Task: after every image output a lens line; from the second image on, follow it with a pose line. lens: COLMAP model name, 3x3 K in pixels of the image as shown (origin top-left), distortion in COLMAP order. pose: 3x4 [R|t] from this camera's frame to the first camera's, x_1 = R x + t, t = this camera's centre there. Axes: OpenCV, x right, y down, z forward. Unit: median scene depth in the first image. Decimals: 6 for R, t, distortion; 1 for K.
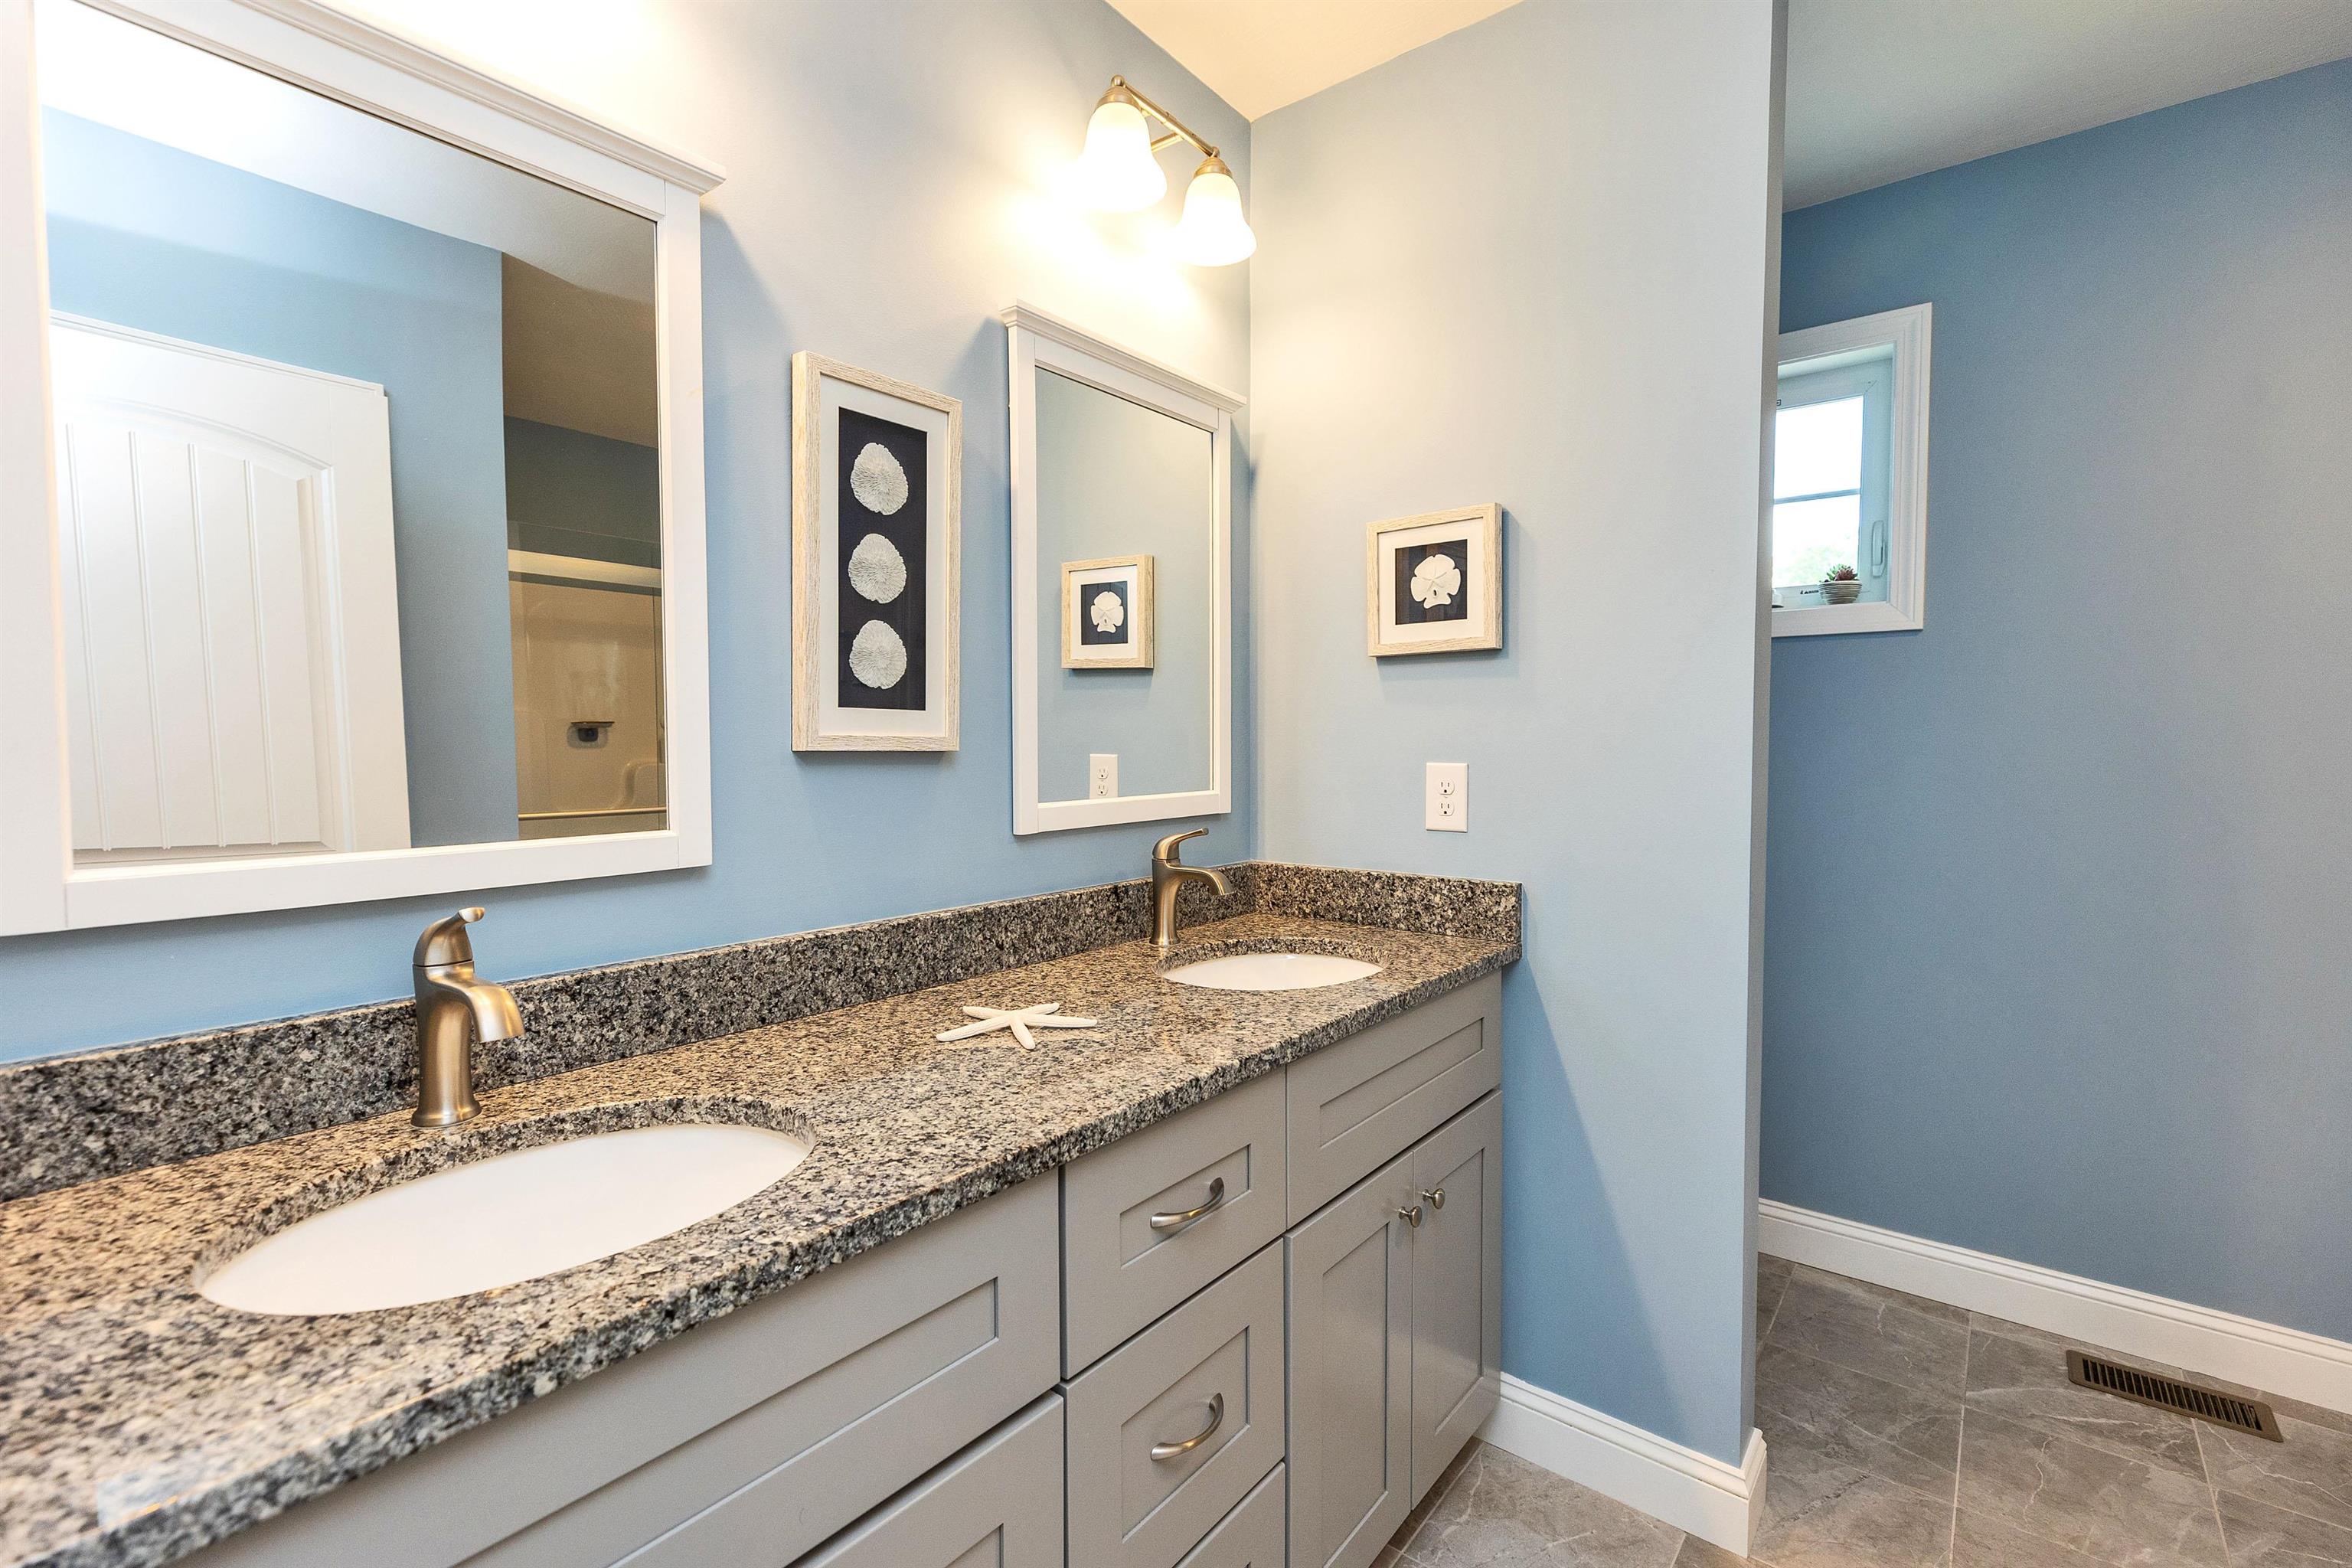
lens RADIAL K [[1051.7, 0, 1178.0], [0, 1051.7, 781.1], [0, 0, 1]] dist [0.000837, 0.000080]
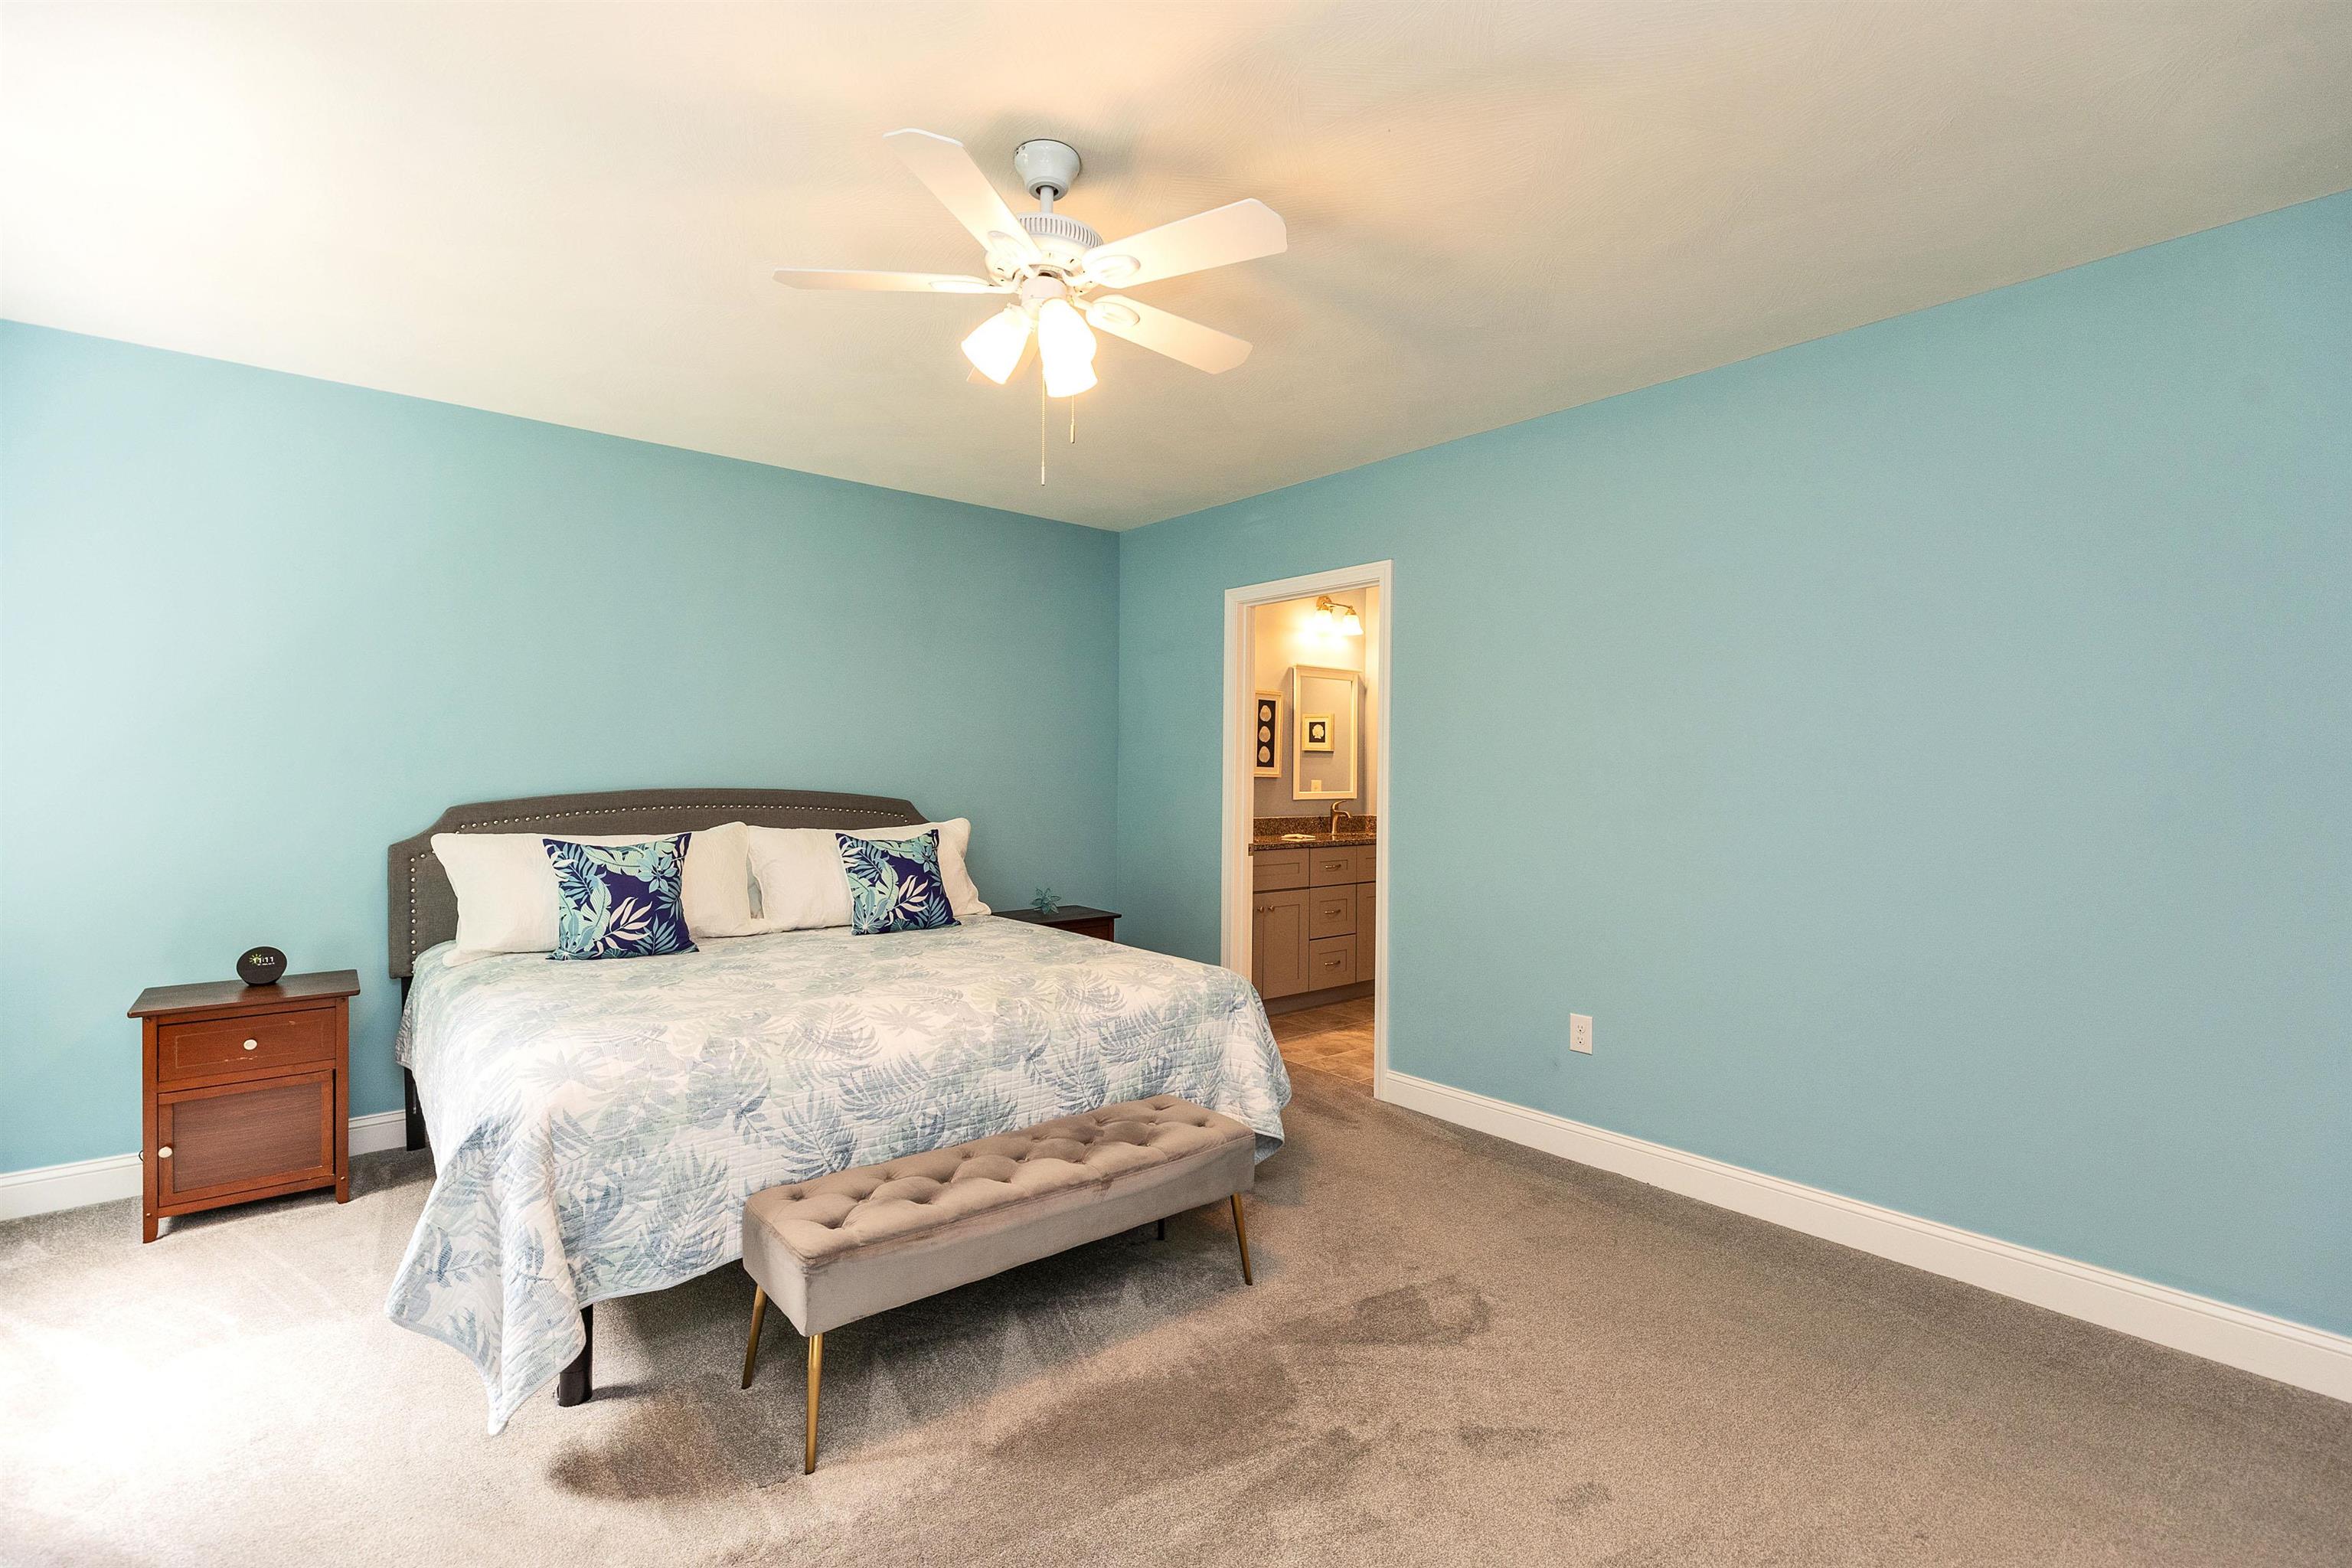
lens RADIAL K [[1065.6, 0, 1173.2], [0, 1065.6, 773.0], [0, 0, 1]] dist [0.000717, -0.000091]
pose [[0.980698, 0.010231, -0.195259, 0.157700], [-0.018483, 0.999009, -0.040484, 0.110015], [0.194651, 0.043312, 0.979916, -2.662058]]
